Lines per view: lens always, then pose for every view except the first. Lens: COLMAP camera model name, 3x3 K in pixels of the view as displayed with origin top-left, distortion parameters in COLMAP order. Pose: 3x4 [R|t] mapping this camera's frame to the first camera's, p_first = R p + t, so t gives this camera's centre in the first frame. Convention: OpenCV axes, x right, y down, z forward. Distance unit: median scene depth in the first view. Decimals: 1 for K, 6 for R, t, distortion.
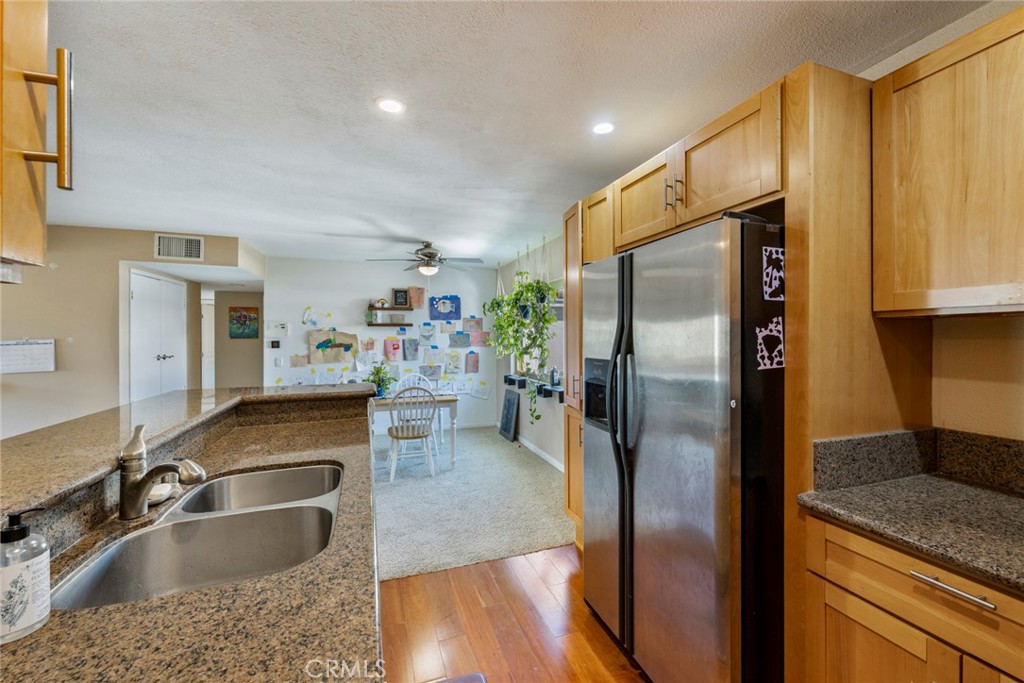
lens RADIAL K [[411.6, 0, 512.9], [0, 411.6, 337.4], [0, 0, 1]] dist [0.001211, -0.000172]
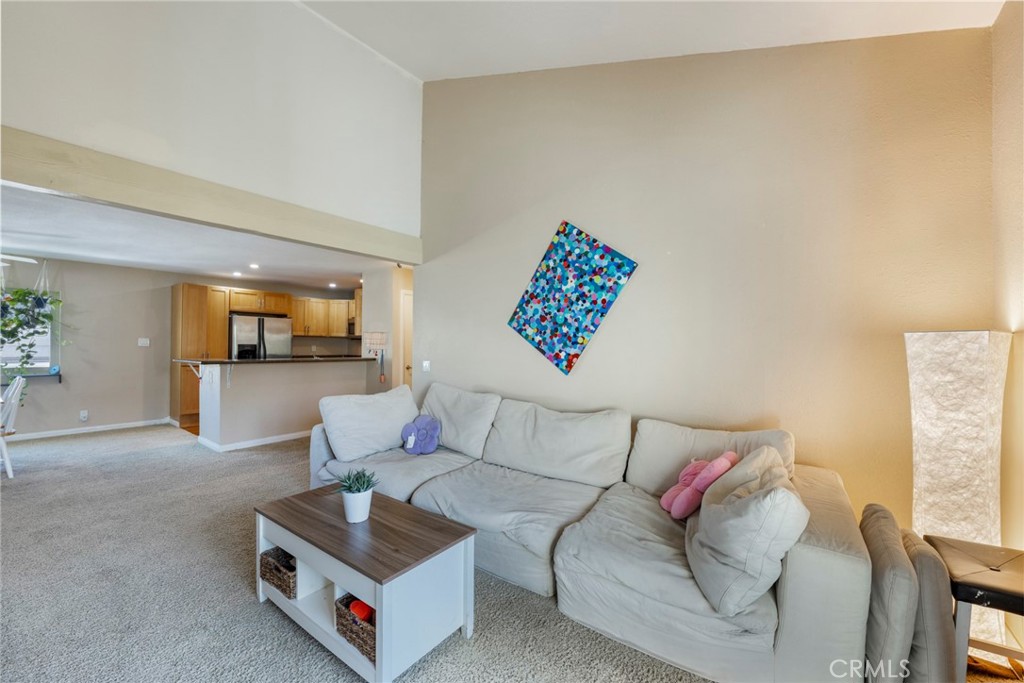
lens RADIAL K [[405.1, 0, 511.5], [0, 405.1, 346.6], [0, 0, 1]] dist [-0.001153, -0.000206]
pose [[-0.550406, -0.001168, 0.834897, -1.373334], [-0.005017, 0.999986, -0.001908, 0.023747], [-0.834882, -0.005239, -0.550404, 0.356066]]
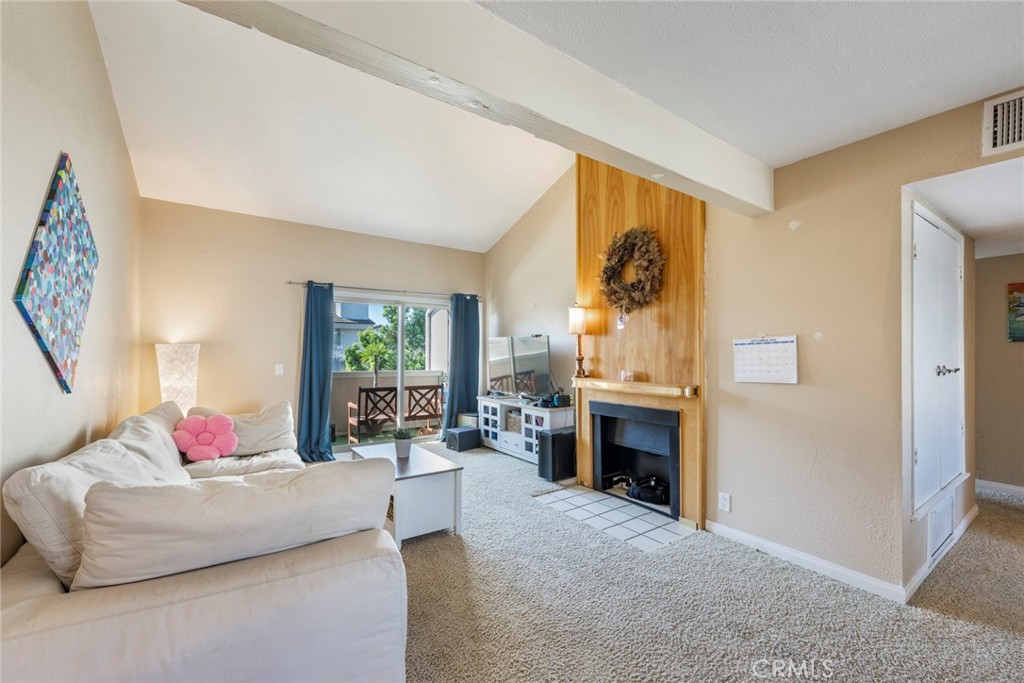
lens RADIAL K [[413.5, 0, 509.2], [0, 413.5, 349.7], [0, 0, 1]] dist [0.000133, 0.000116]
pose [[0.266075, -0.001902, -0.963950, -0.412470], [-0.003907, 0.999988, -0.003051, 0.021442], [0.963944, 0.004578, 0.266065, 0.263956]]
